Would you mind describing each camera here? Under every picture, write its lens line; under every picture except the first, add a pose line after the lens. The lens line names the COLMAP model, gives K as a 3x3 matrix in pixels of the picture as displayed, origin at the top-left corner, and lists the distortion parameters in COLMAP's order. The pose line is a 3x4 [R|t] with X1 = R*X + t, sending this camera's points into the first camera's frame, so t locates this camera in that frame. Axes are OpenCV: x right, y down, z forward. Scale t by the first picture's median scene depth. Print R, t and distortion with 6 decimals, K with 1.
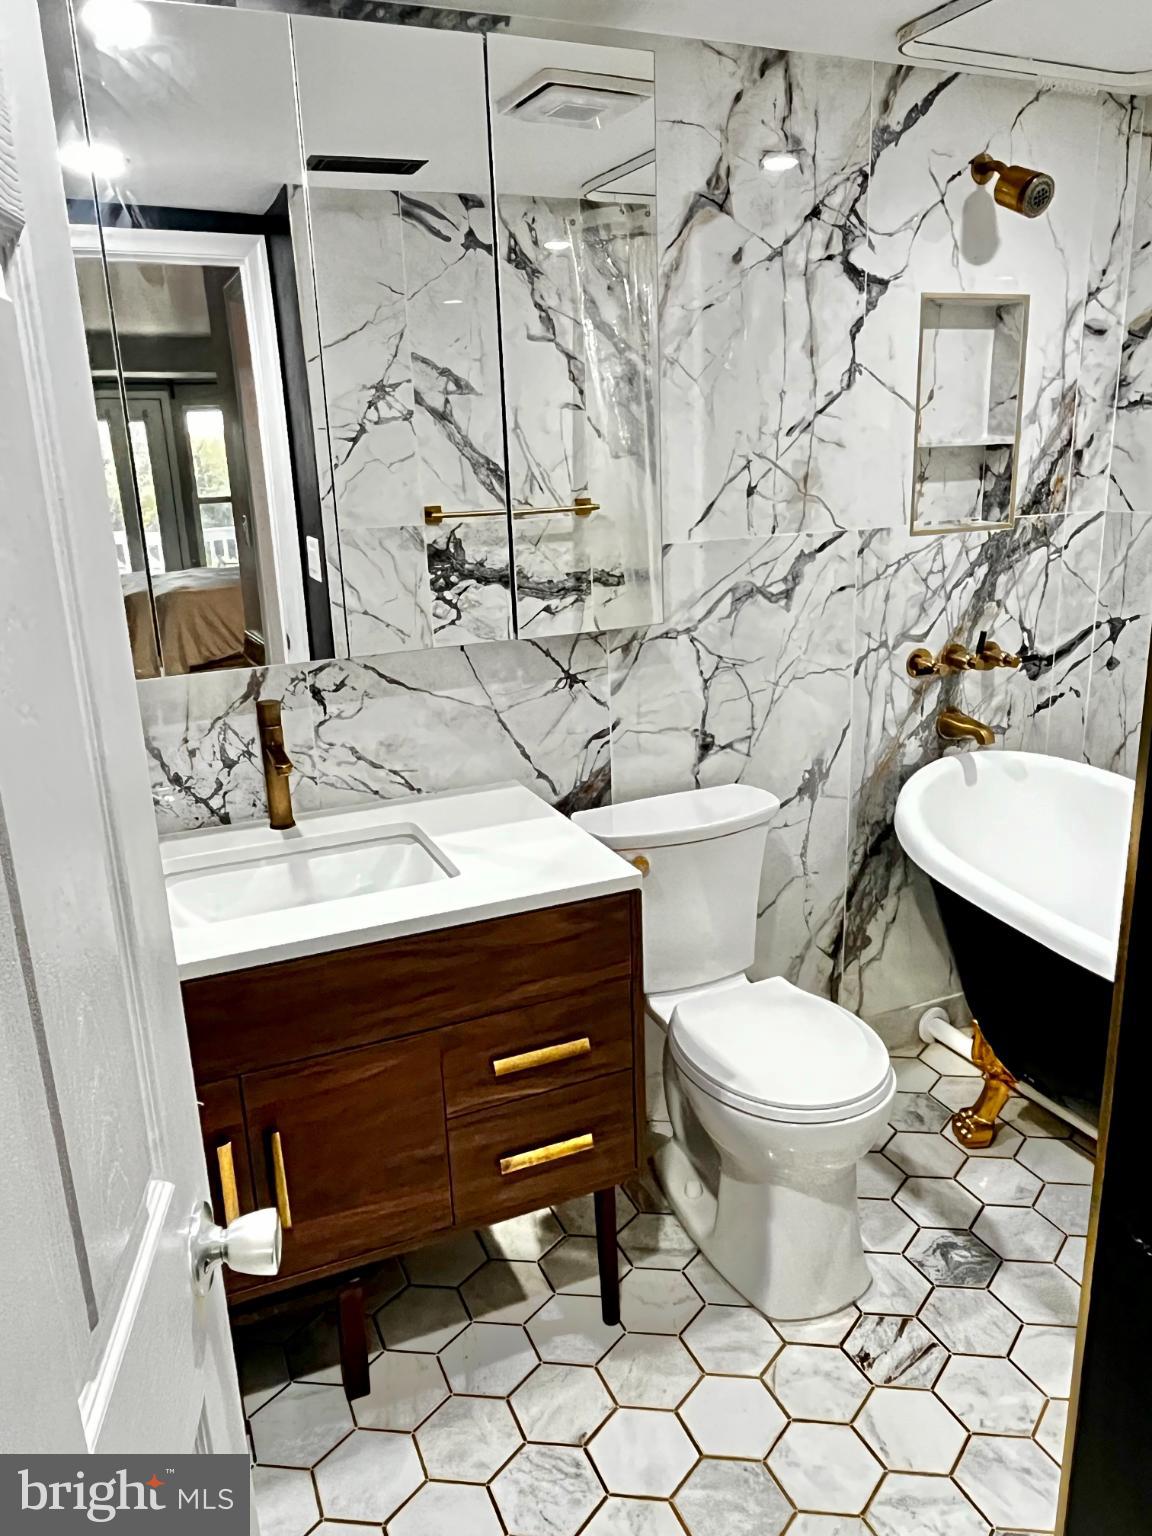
lens RADIAL K [[1113.4, 0, 578.2], [0, 1113.4, 764.8], [0, 0, 1]] dist [0.004402, -0.007588]
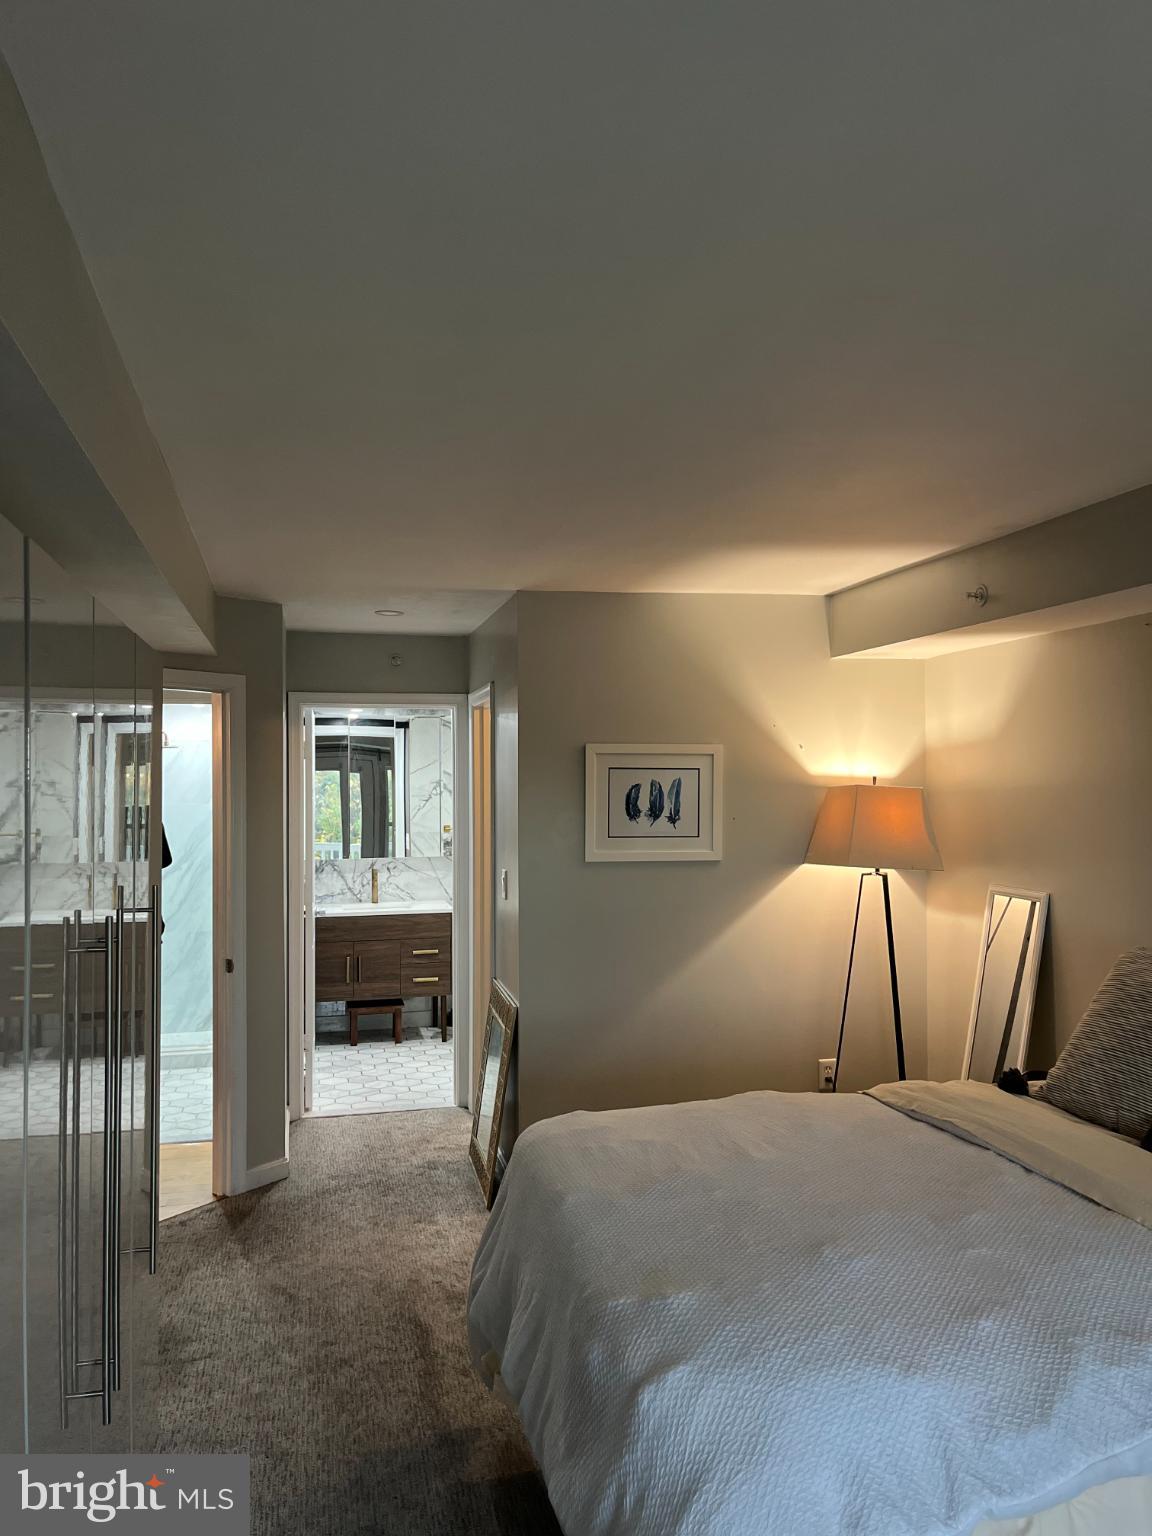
lens RADIAL K [[1174.4, 0, 581.5], [0, 1174.4, 776.9], [0, 0, 1]] dist [0.104343, -0.108119]
pose [[0.984074, 0.028687, -0.175430, 1.098410], [-0.076855, 0.958548, -0.274370, 0.681072], [0.160287, 0.283483, 0.945487, -2.749457]]
